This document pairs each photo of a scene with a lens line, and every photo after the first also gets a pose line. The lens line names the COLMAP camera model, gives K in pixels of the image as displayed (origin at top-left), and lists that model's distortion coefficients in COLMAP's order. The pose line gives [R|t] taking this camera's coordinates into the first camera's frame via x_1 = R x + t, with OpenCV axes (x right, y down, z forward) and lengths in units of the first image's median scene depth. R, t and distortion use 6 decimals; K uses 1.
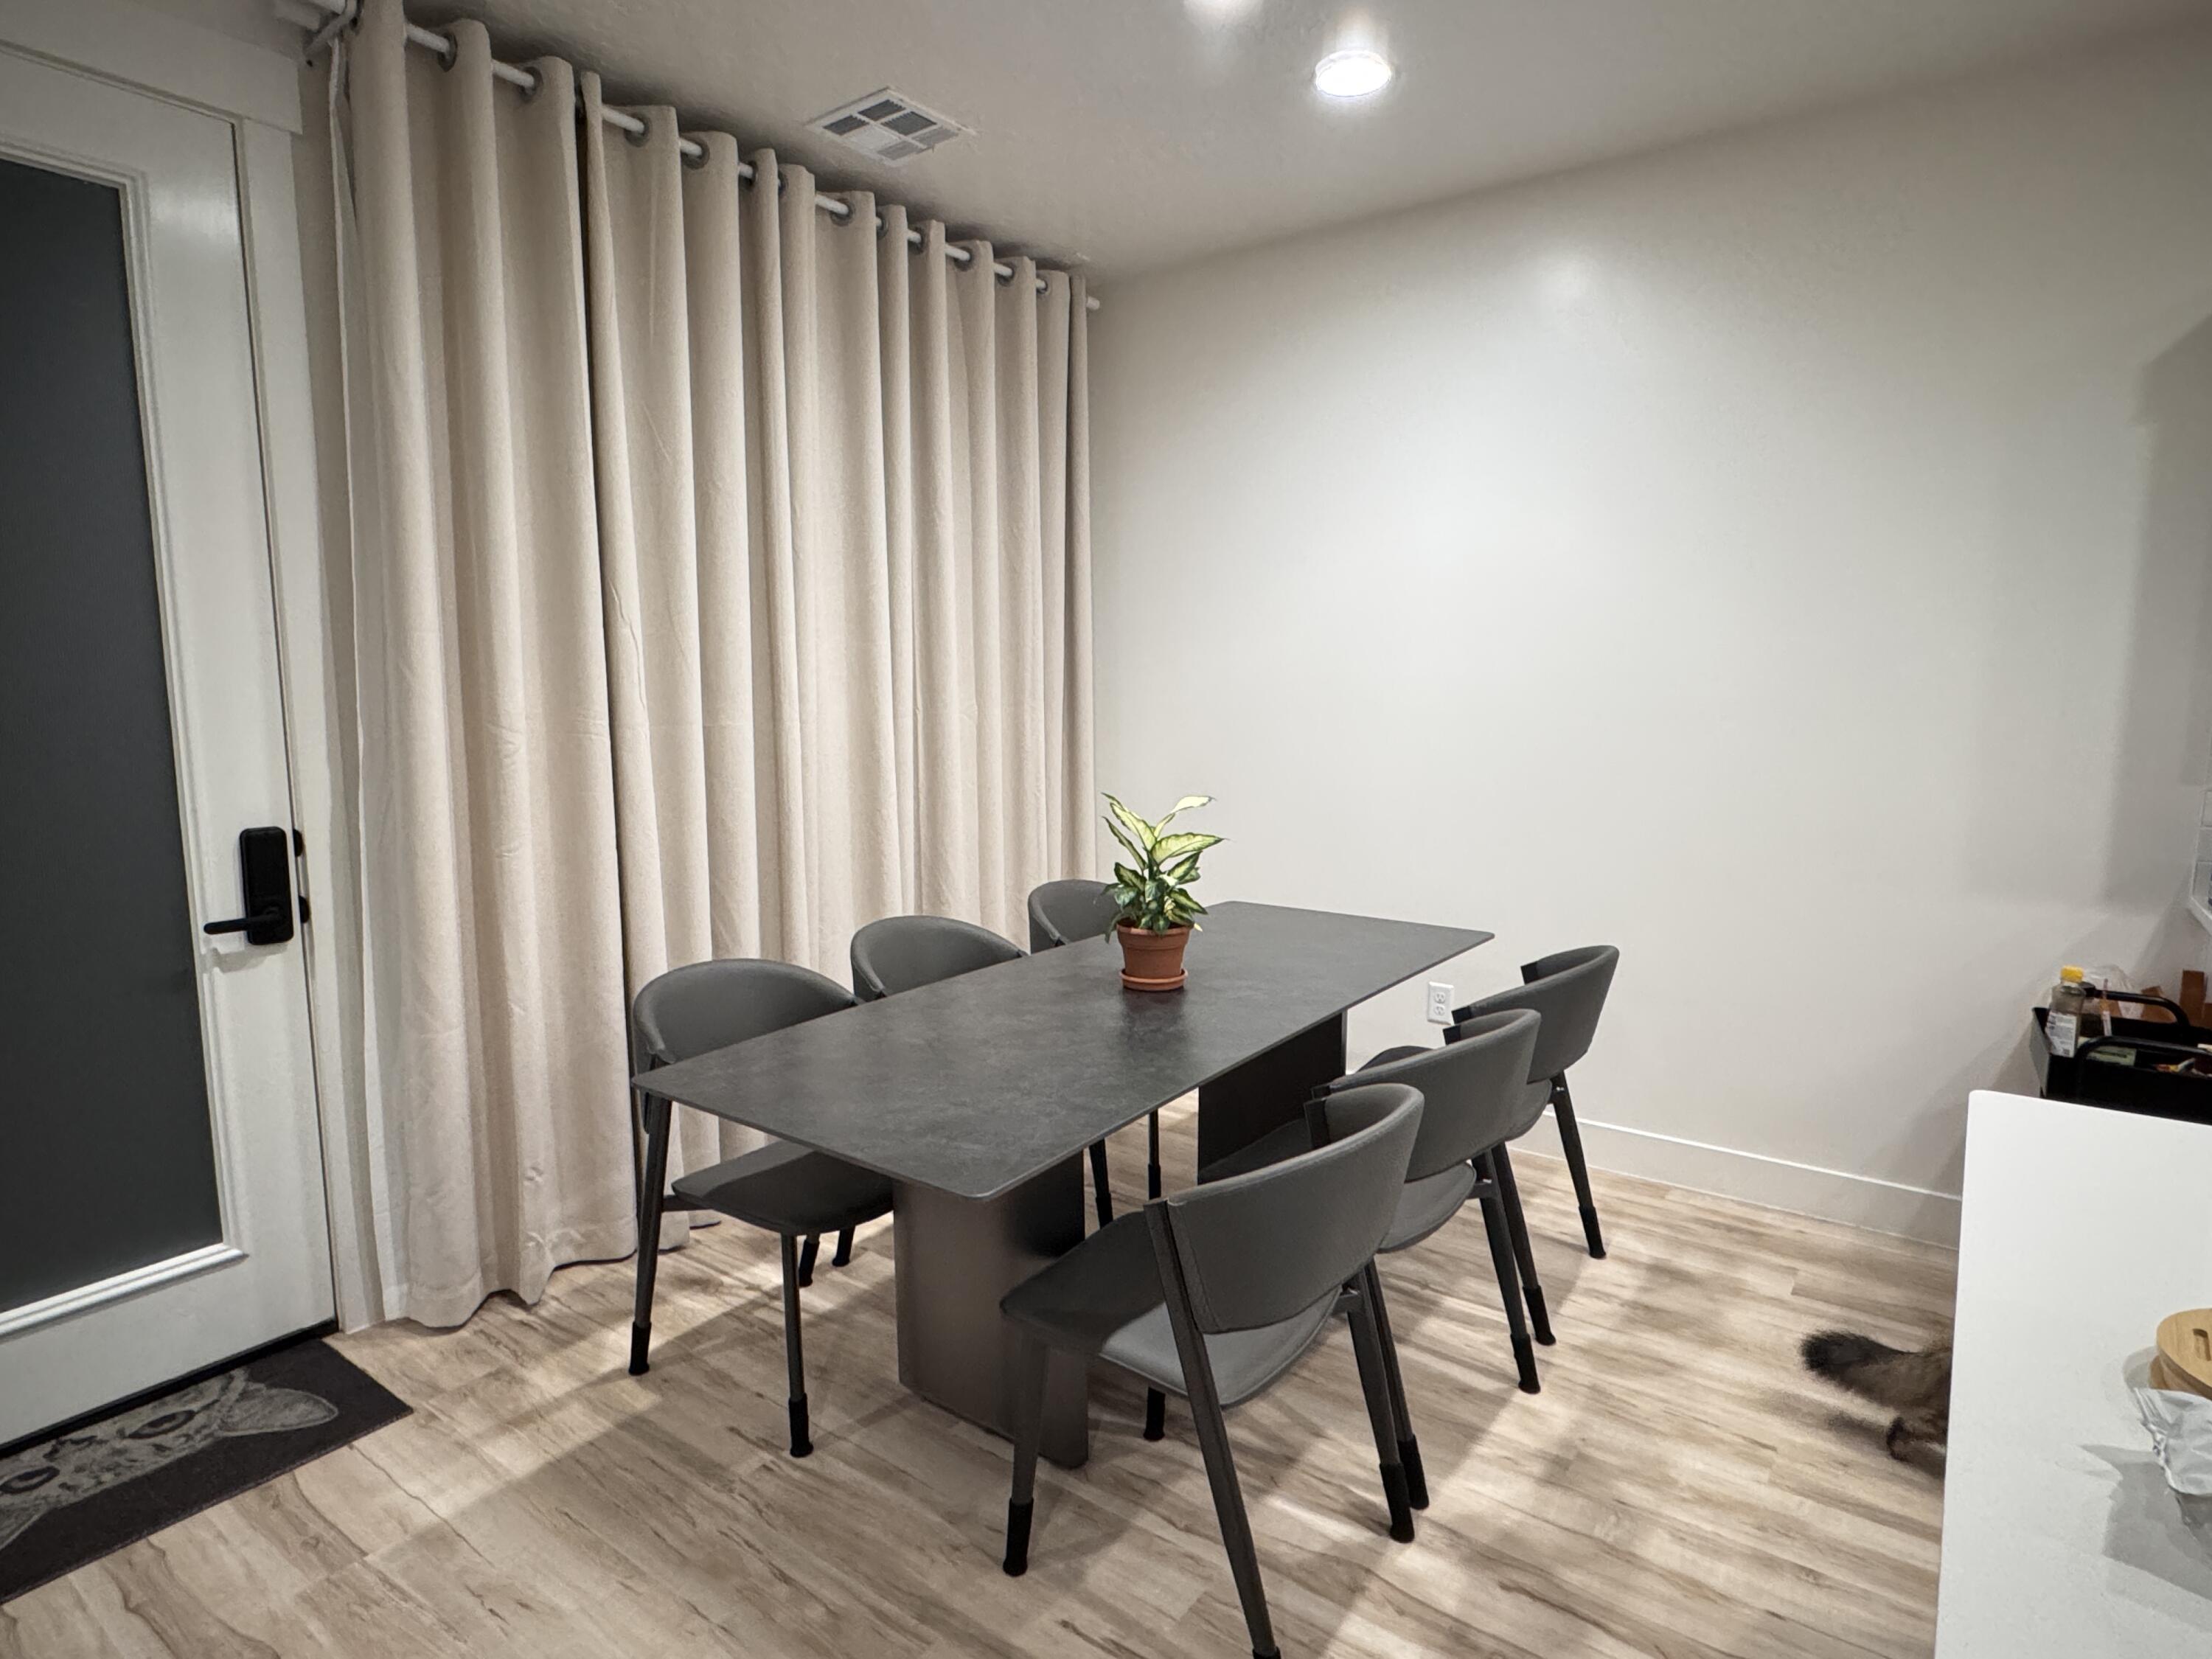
lens RADIAL K [[1184.6, 0, 1106.0], [0, 1184.6, 829.5], [0, 0, 1]] dist [-0.004021, -0.002599]
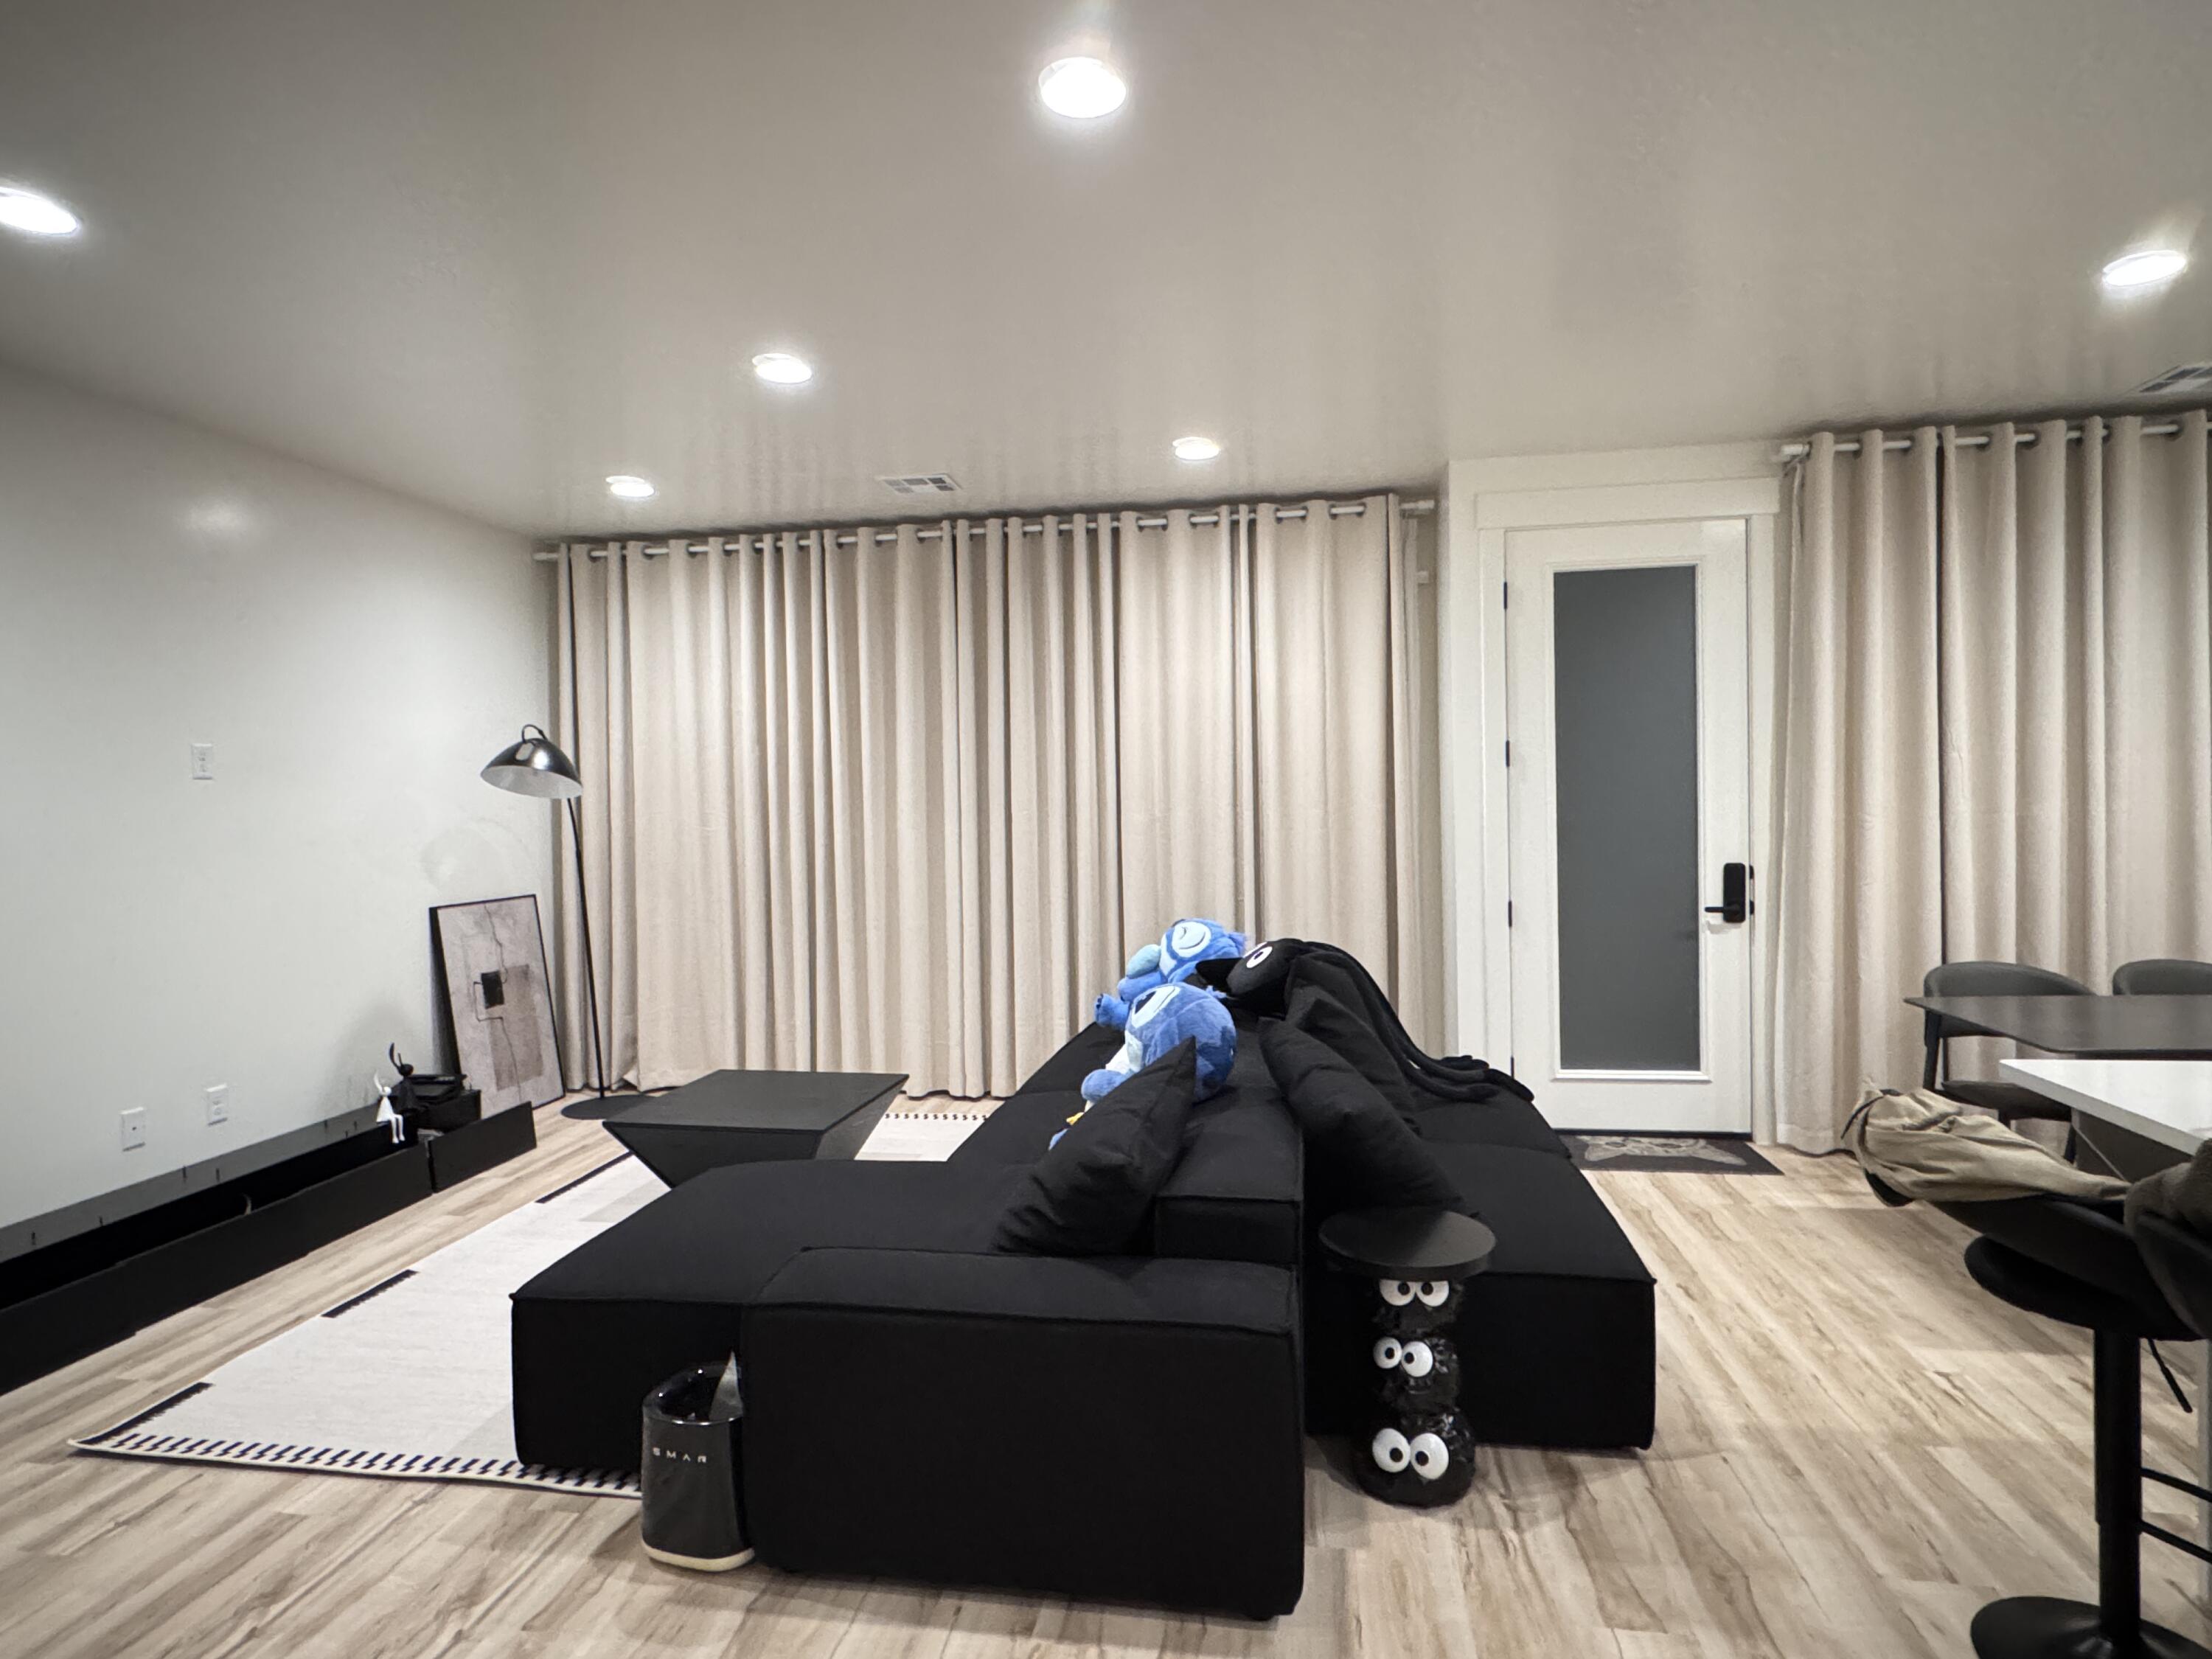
lens RADIAL K [[1165.9, 0, 1106.0], [0, 1165.9, 829.5], [0, 0, 1]] dist [-0.000658, 0.000139]
pose [[0.428922, 0.022413, -0.903064, 0.579370], [-0.084683, 0.996287, -0.015495, 0.060608], [0.899364, 0.083120, 0.429227, -0.767491]]
